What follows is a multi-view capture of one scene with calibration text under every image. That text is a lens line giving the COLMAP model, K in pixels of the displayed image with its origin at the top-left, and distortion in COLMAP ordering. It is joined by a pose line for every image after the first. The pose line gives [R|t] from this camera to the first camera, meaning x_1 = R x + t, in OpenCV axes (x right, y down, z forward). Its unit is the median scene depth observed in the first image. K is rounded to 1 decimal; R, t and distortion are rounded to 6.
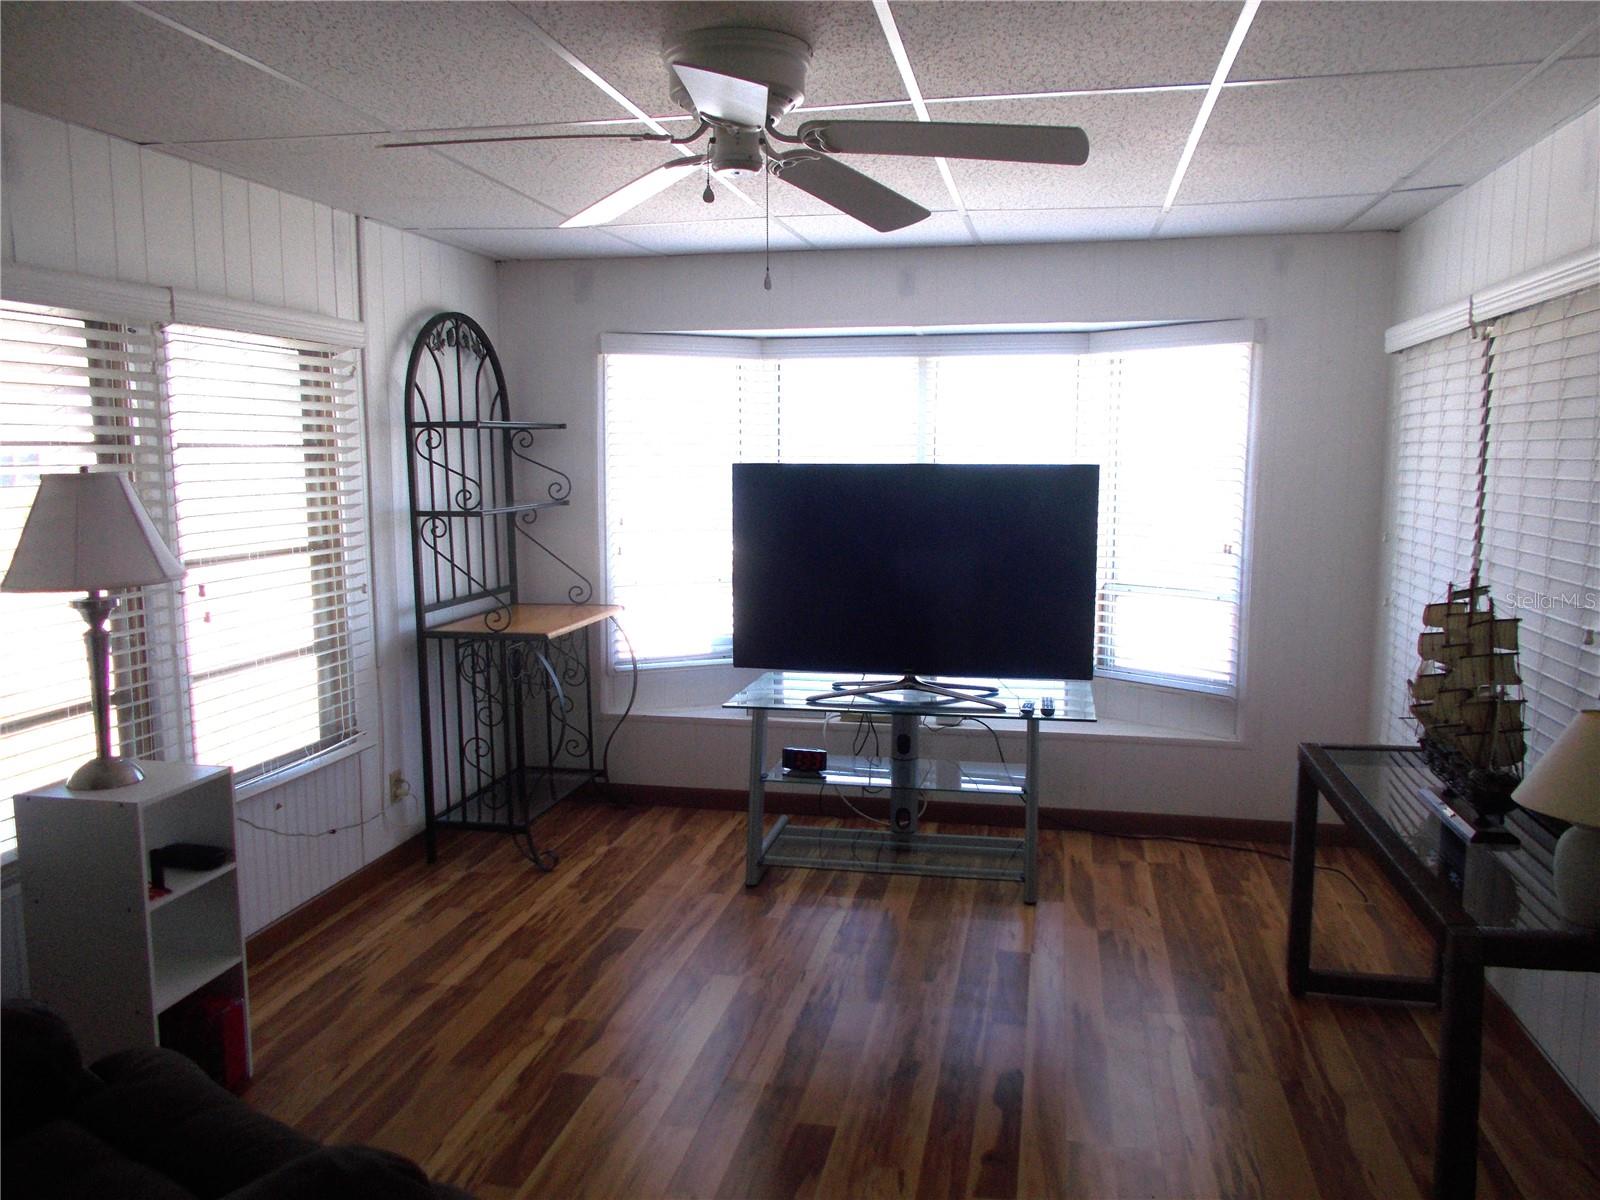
lens RADIAL K [[1242.0, 0, 798.8], [0, 1242.0, 604.8], [0, 0, 1]] dist [0.029239, -0.011691]
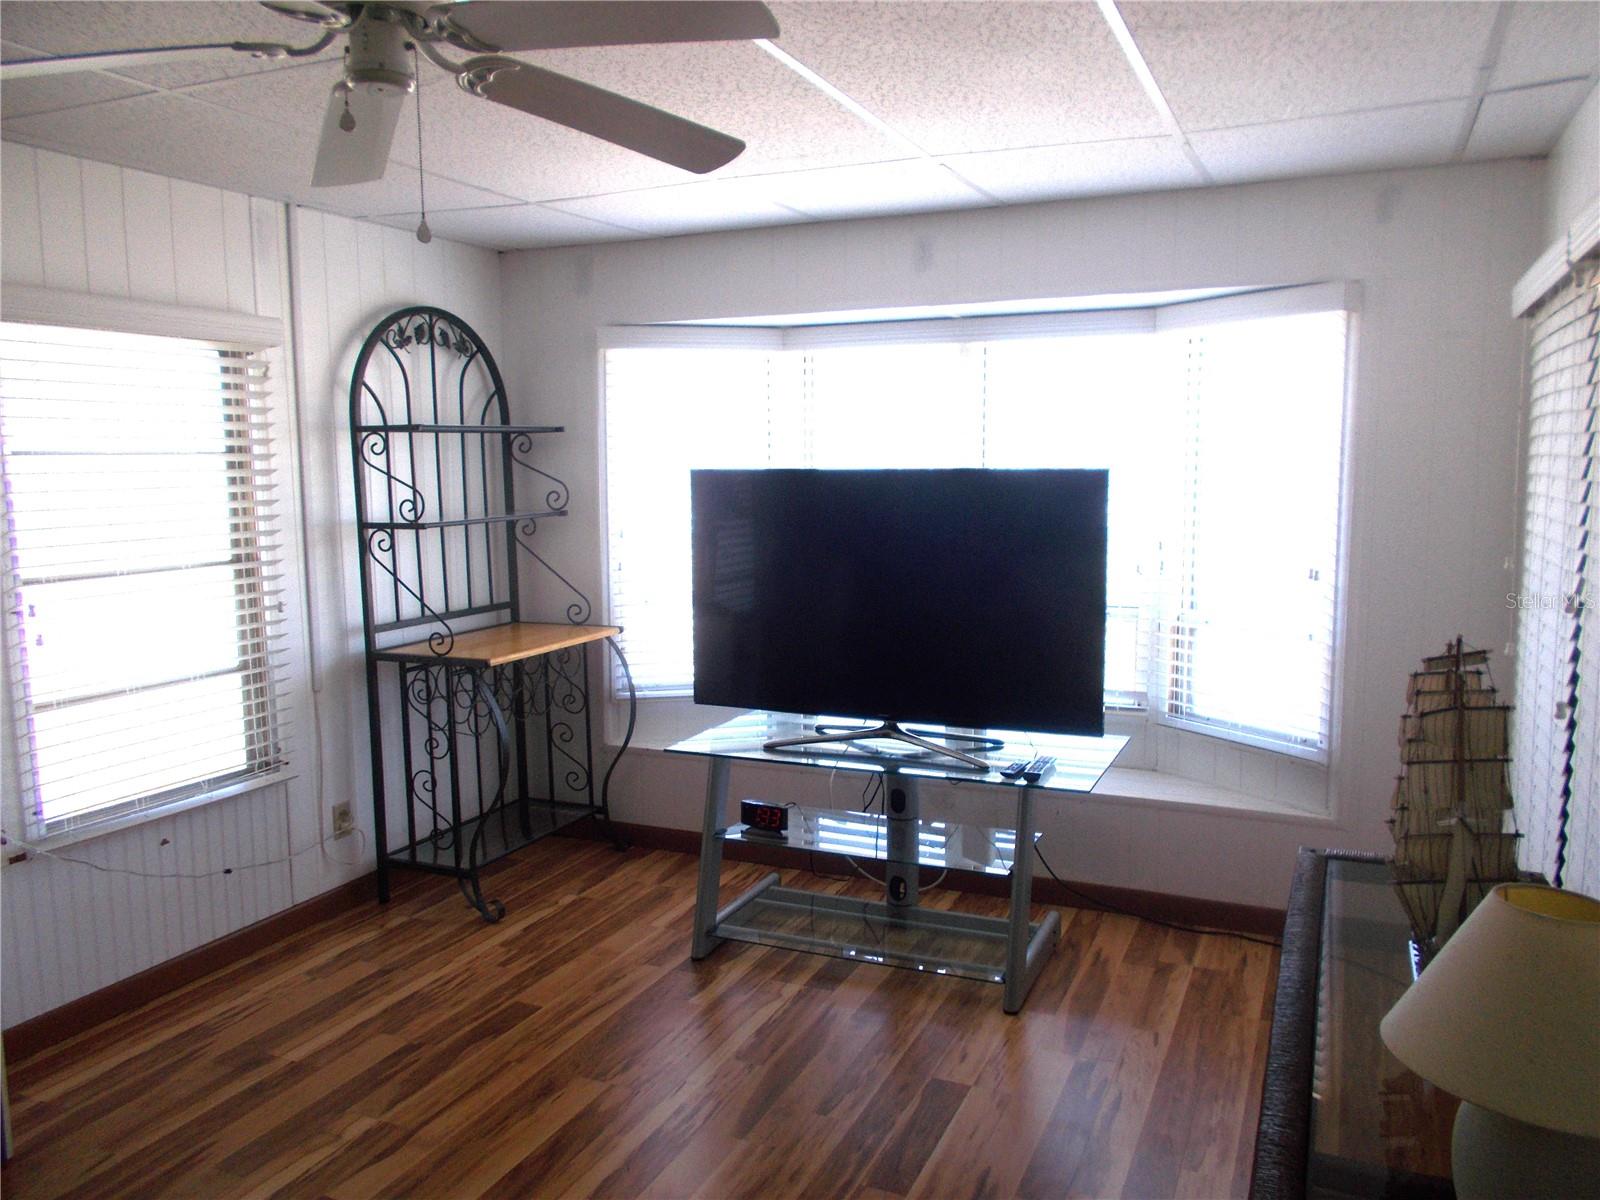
lens RADIAL K [[1242.0, 0, 802.0], [0, 1242.0, 601.3], [0, 0, 1]] dist [0.029239, -0.011691]
pose [[0.975816, 0.018509, -0.217808, 0.209711], [-0.019410, 0.999810, -0.001998, -0.021098], [0.217730, 0.006177, 0.975989, 0.167740]]
